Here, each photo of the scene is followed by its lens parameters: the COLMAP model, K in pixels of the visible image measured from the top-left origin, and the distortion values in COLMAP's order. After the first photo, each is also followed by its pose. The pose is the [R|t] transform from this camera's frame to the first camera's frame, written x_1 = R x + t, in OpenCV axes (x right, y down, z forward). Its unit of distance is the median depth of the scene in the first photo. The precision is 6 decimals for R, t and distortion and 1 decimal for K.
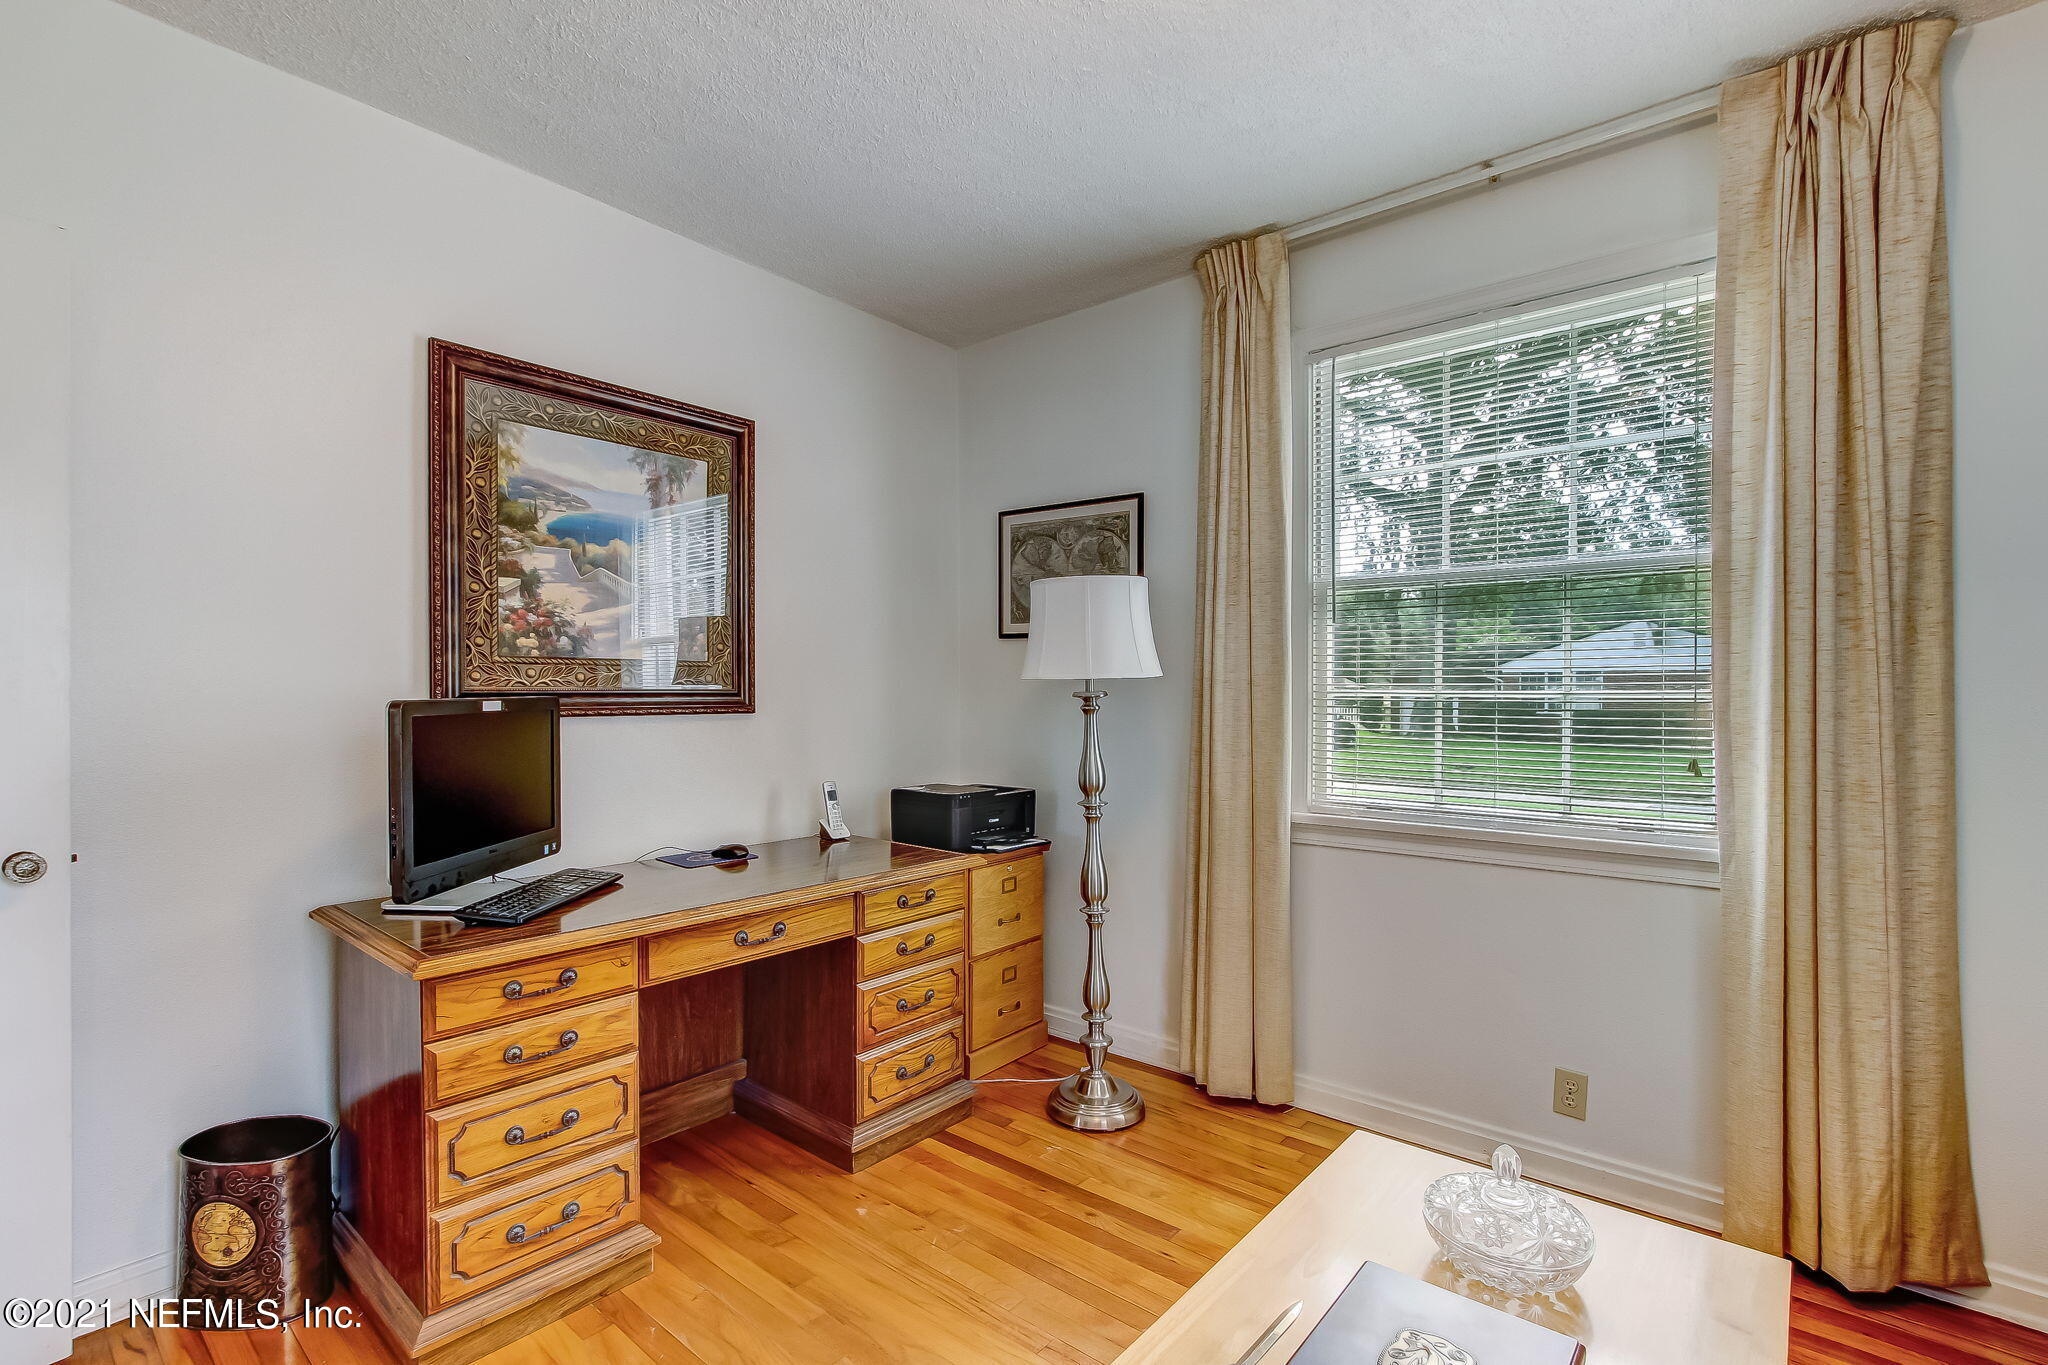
lens RADIAL K [[958.1, 0, 1006.0], [0, 958.1, 692.6], [0, 0, 1]] dist [-0.002738, 0.000204]
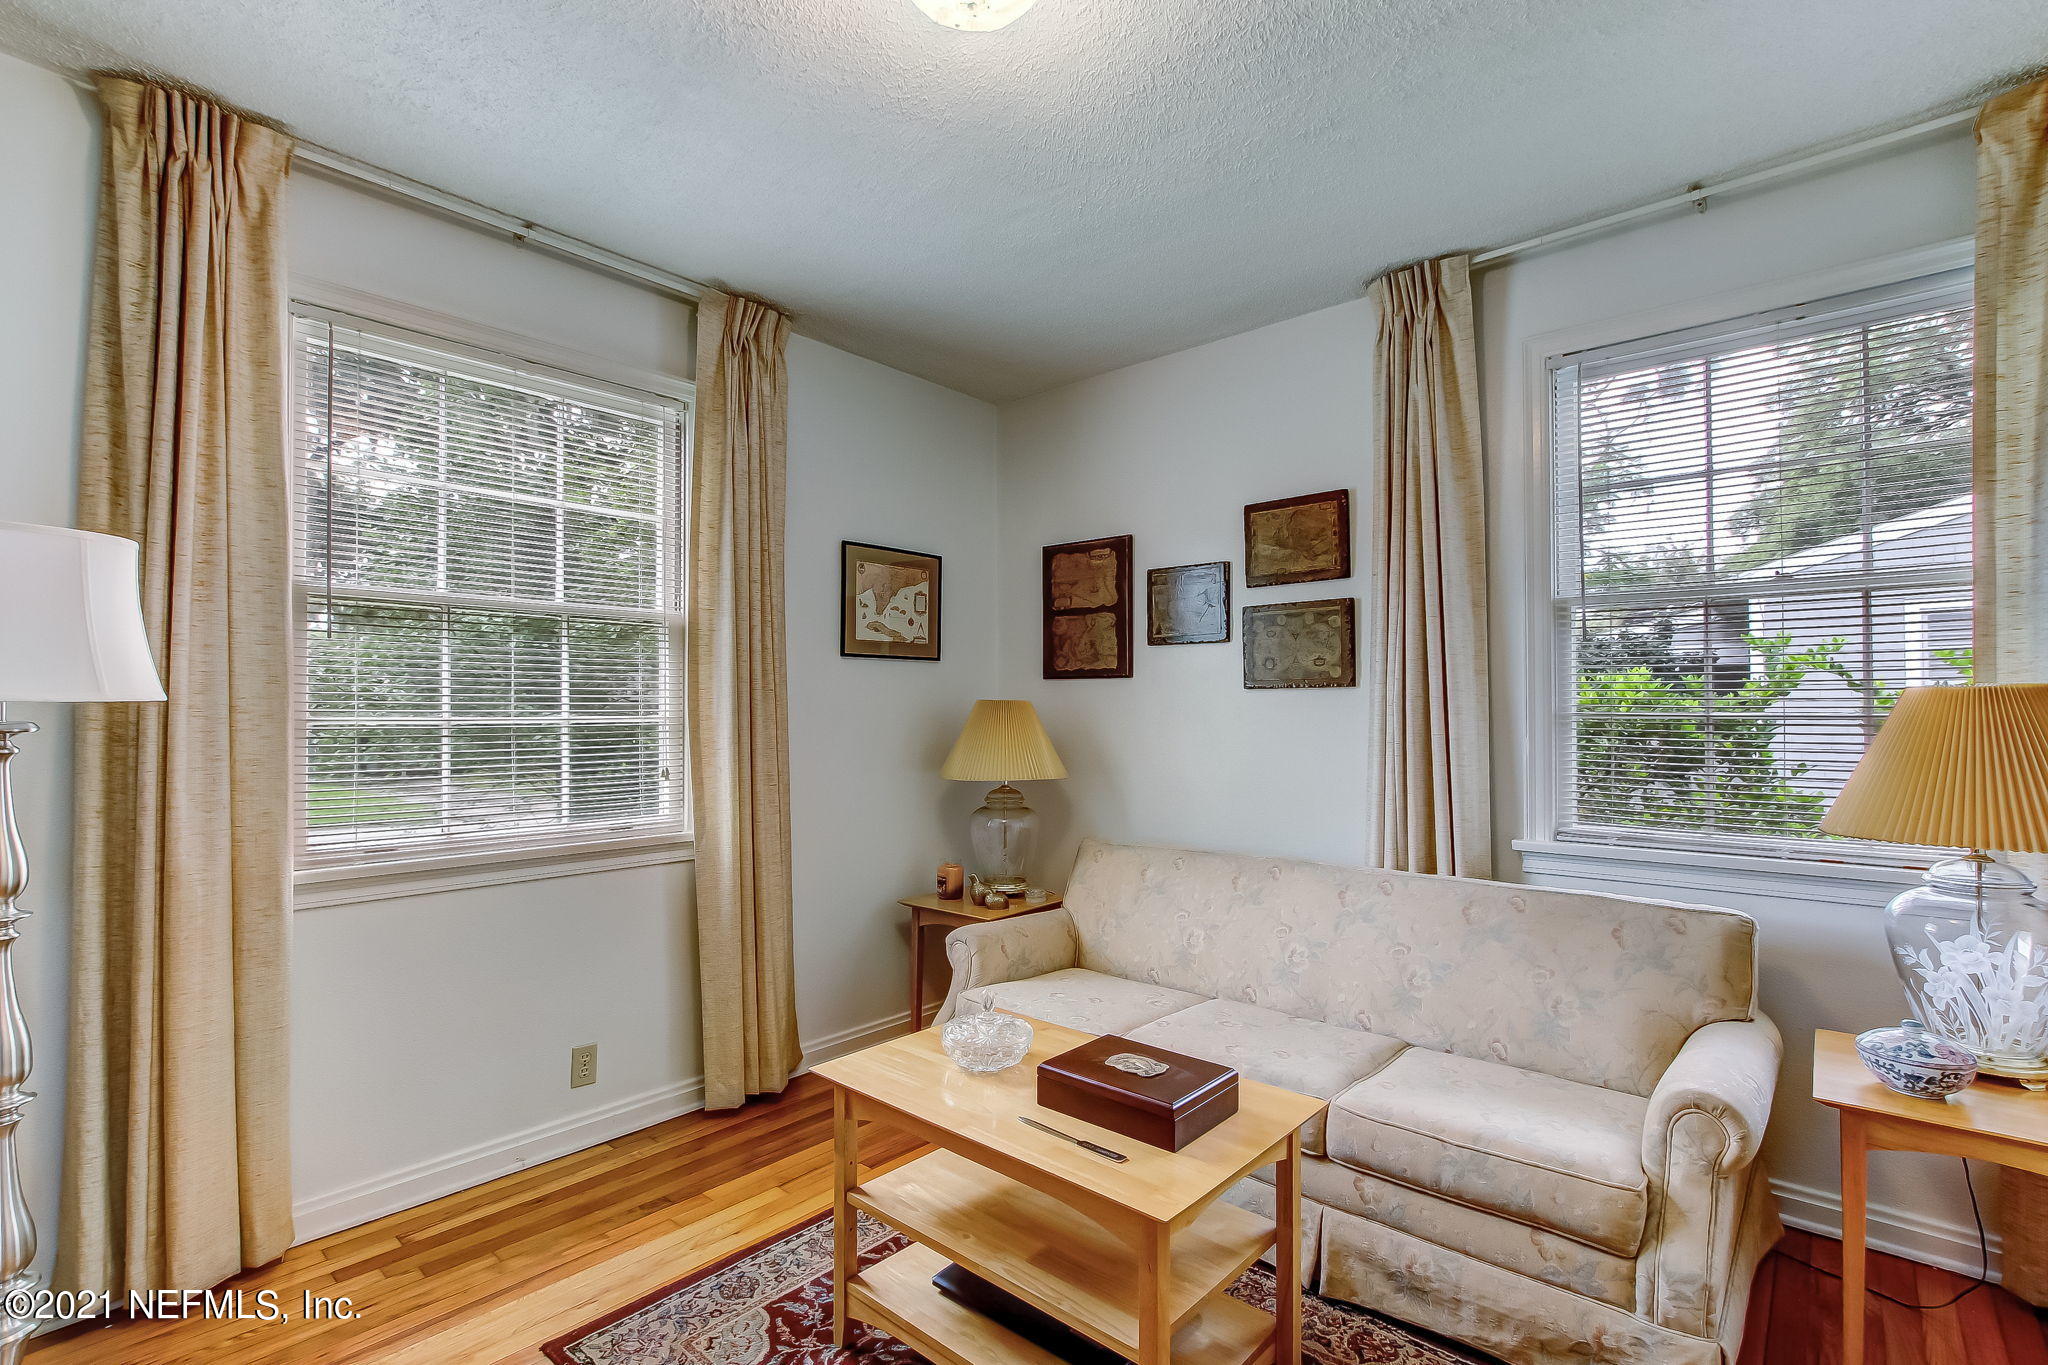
lens RADIAL K [[958.1, 0, 1006.0], [0, 958.1, 692.6], [0, 0, 1]] dist [-0.002738, 0.000204]
pose [[0.029882, 0.020110, 0.999351, -0.472385], [0.006851, 0.999770, -0.020324, -0.003340], [-0.999530, 0.007454, 0.029738, 0.383141]]
